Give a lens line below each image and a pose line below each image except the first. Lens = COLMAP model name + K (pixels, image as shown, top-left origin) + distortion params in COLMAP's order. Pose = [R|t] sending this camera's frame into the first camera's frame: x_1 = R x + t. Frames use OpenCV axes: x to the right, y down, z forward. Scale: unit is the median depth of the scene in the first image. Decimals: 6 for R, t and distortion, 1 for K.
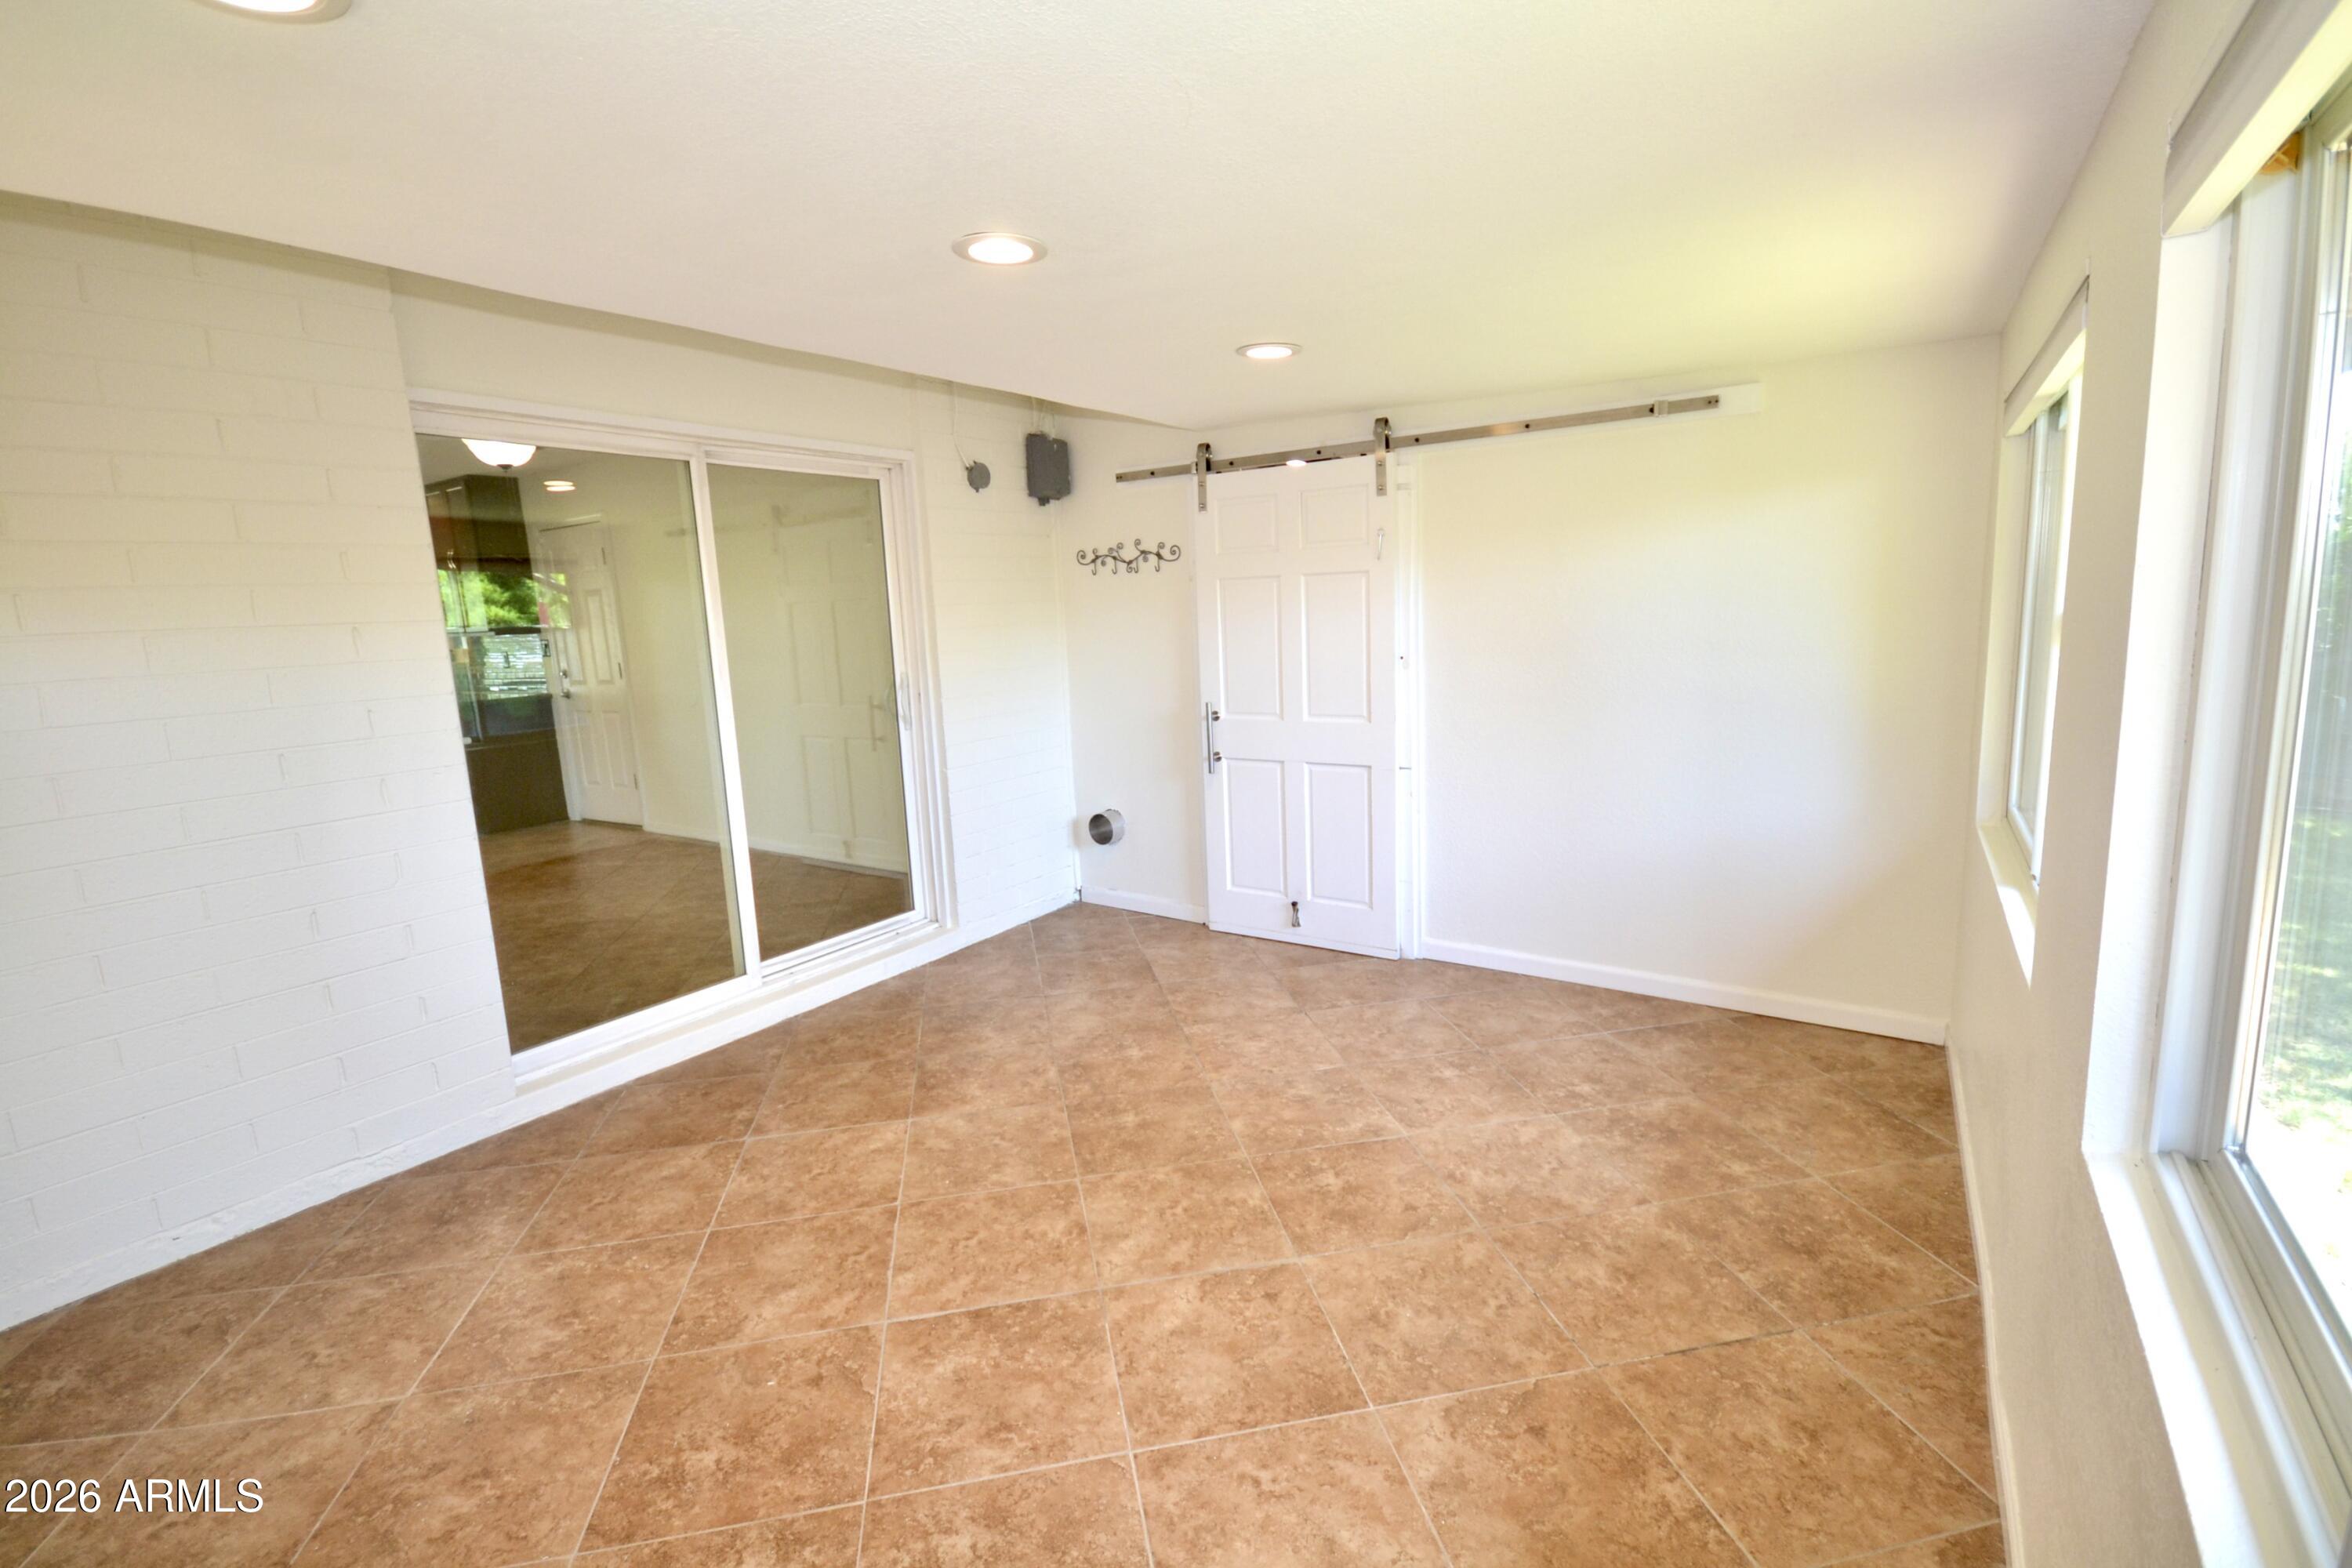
lens RADIAL K [[1040.7, 0, 1183.5], [0, 1040.7, 791.4], [0, 0, 1]] dist [-0.002988, -0.005632]
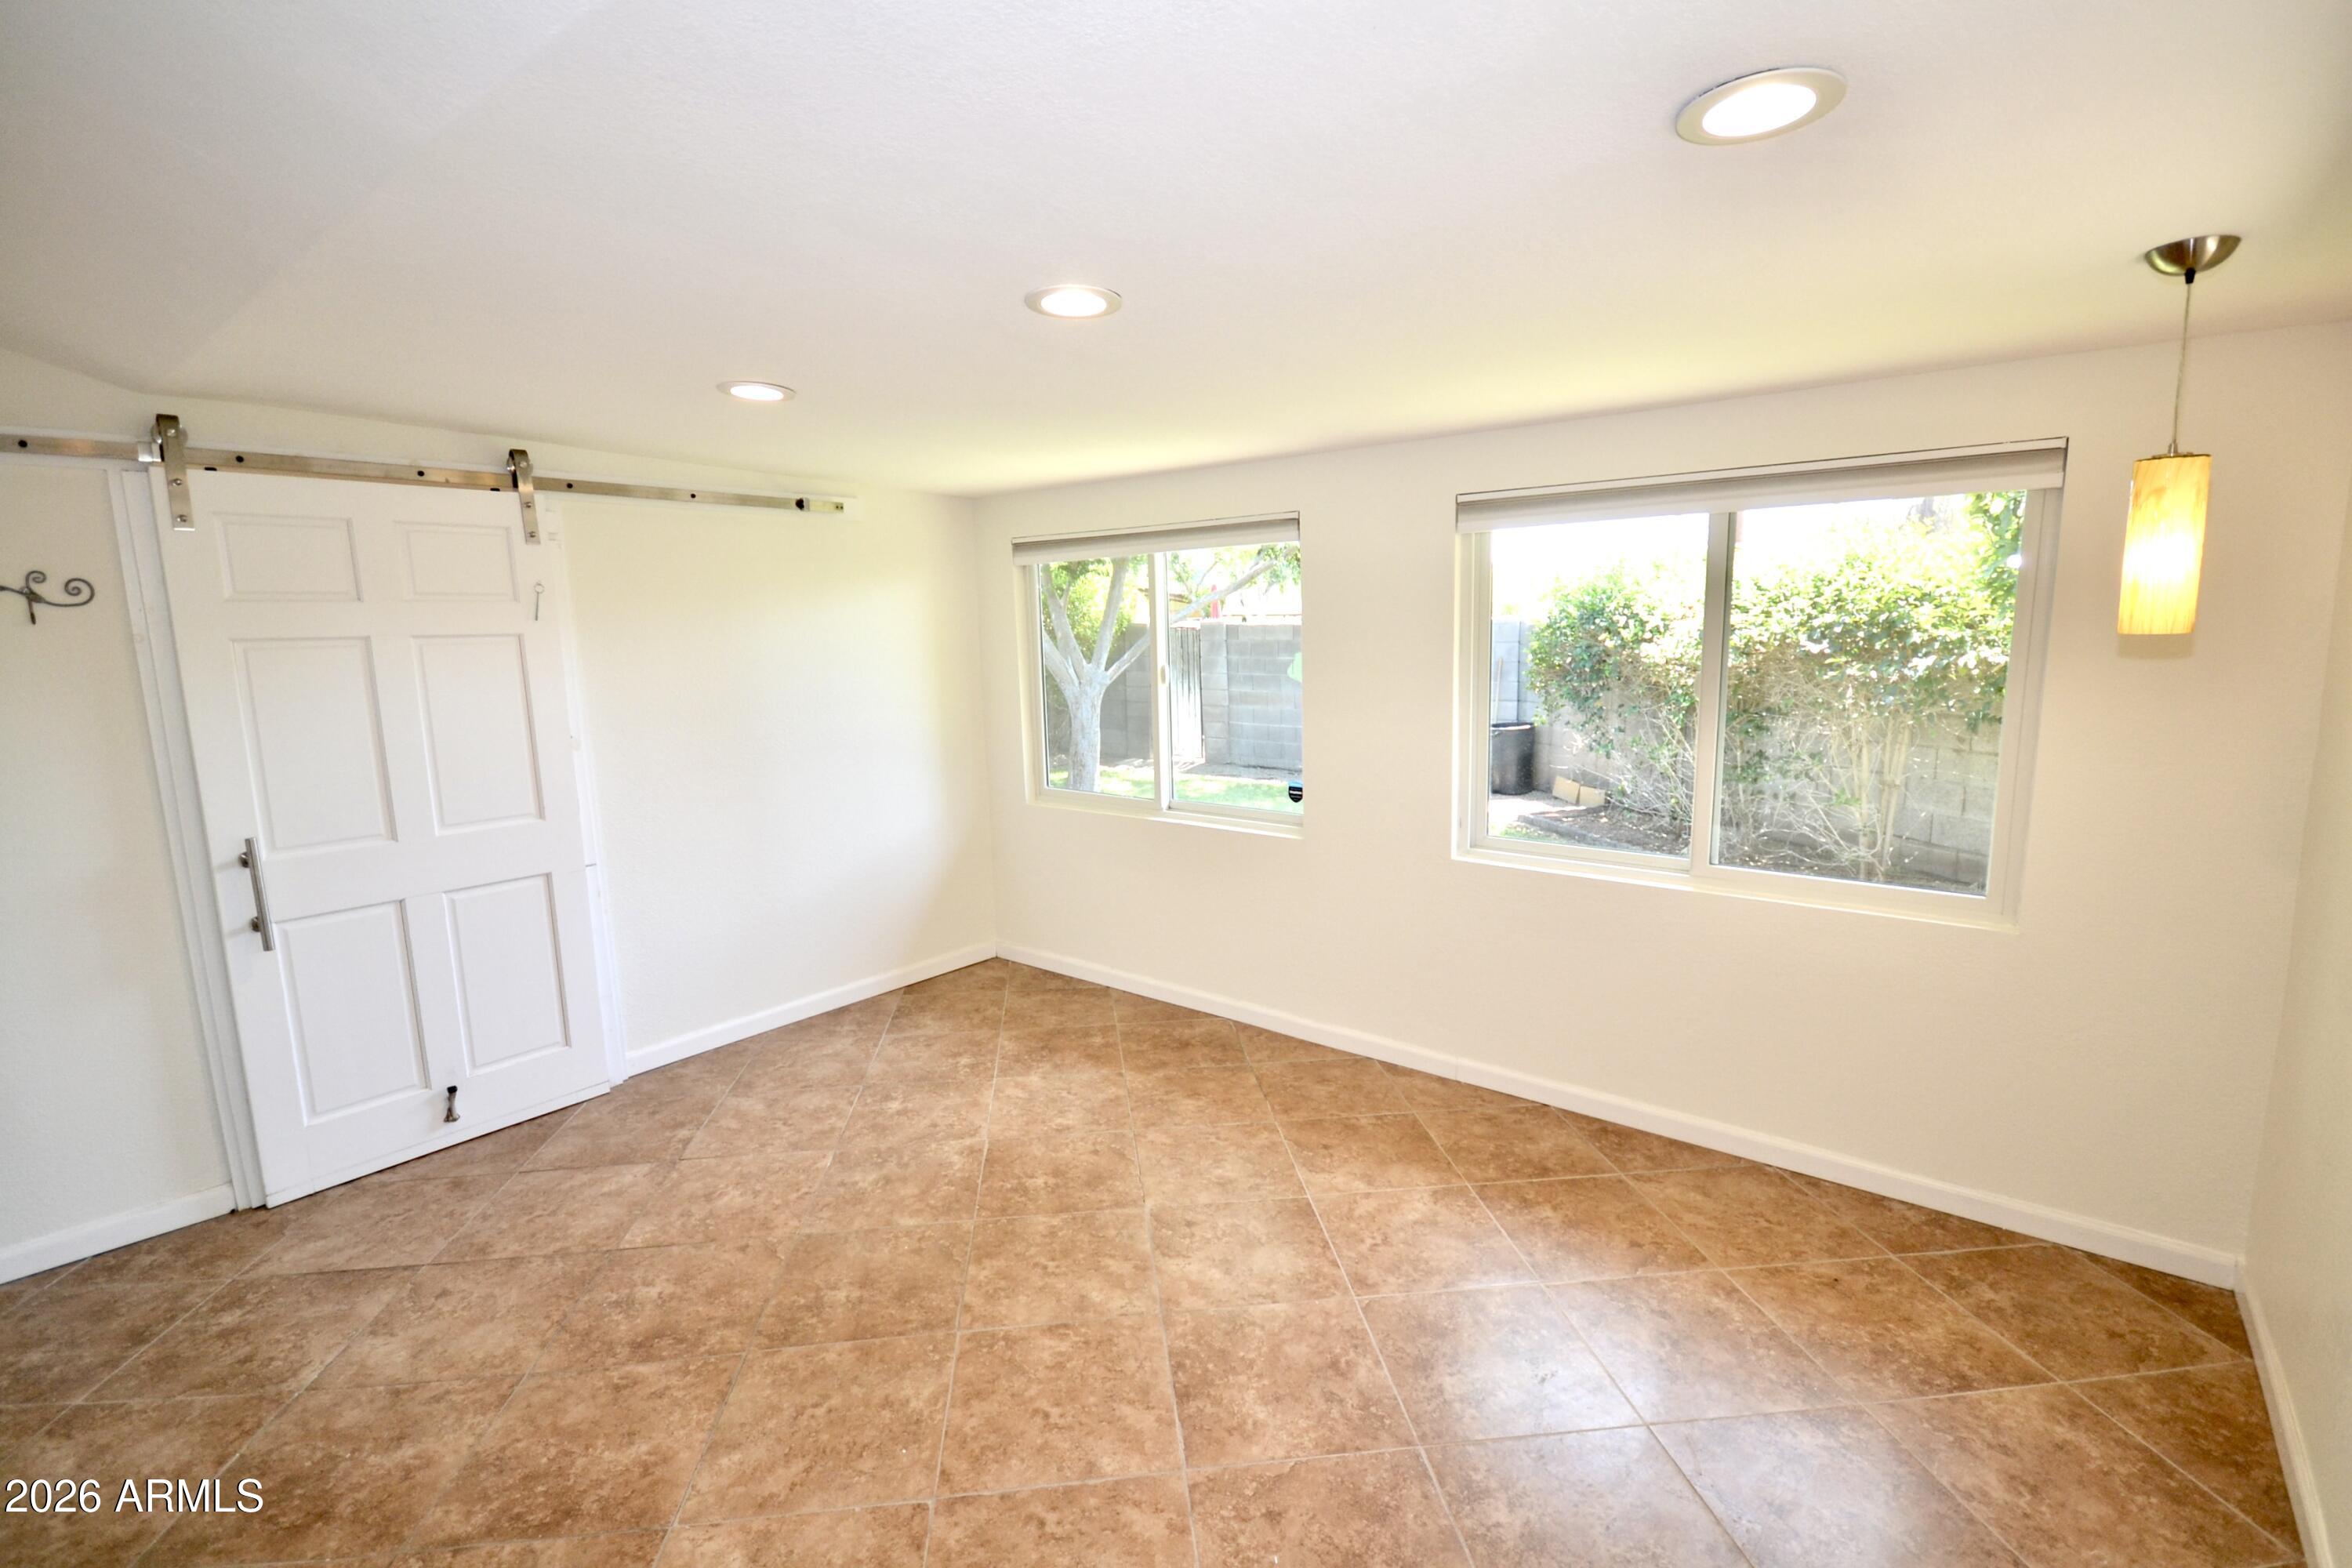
lens RADIAL K [[1040.7, 0, 1183.1], [0, 1040.7, 781.9], [0, 0, 1]] dist [-0.002988, -0.005632]
pose [[0.081447, -0.110271, 0.990559, -0.881268], [0.192518, 0.976884, 0.092920, -0.112603], [-0.977907, 0.183133, 0.100794, 0.650266]]
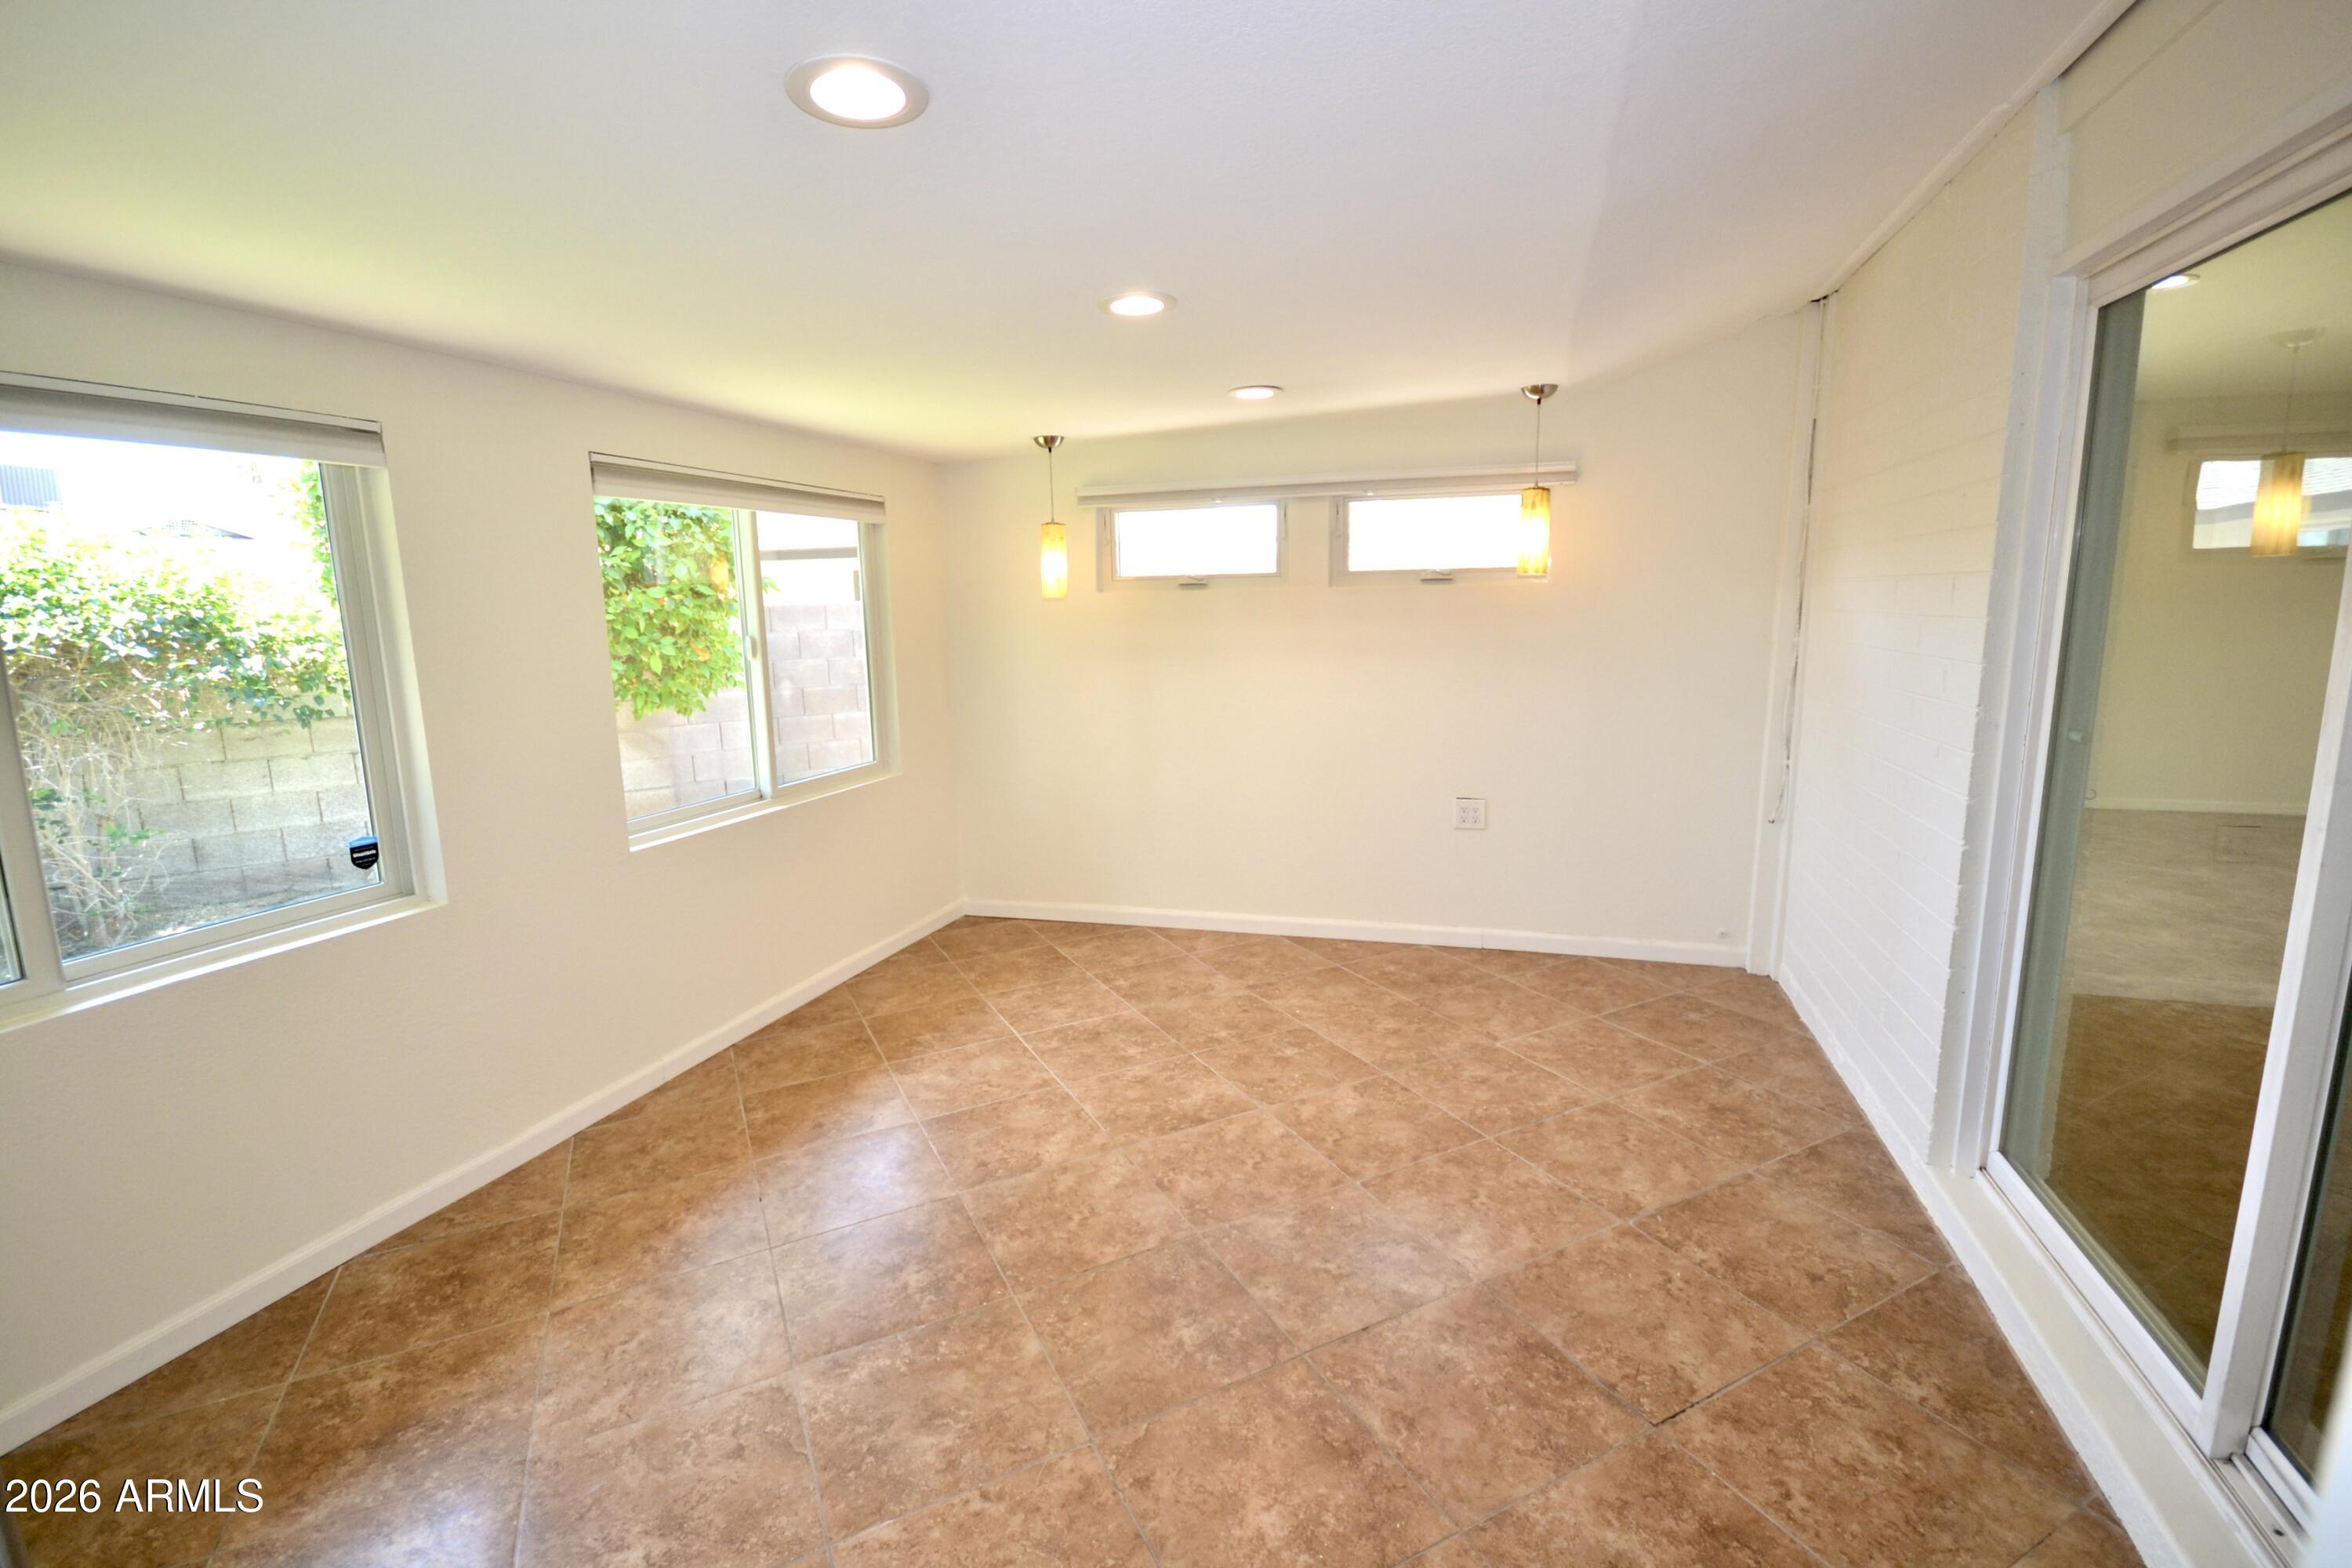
lens RADIAL K [[1040.7, 0, 1182.3], [0, 1040.7, 780.9], [0, 0, 1]] dist [-0.002988, -0.005632]
pose [[-0.961543, 0.105421, -0.253617, 0.100448], [0.011491, 0.938036, 0.346347, -0.313388], [0.274415, 0.330114, -0.903173, 1.686011]]
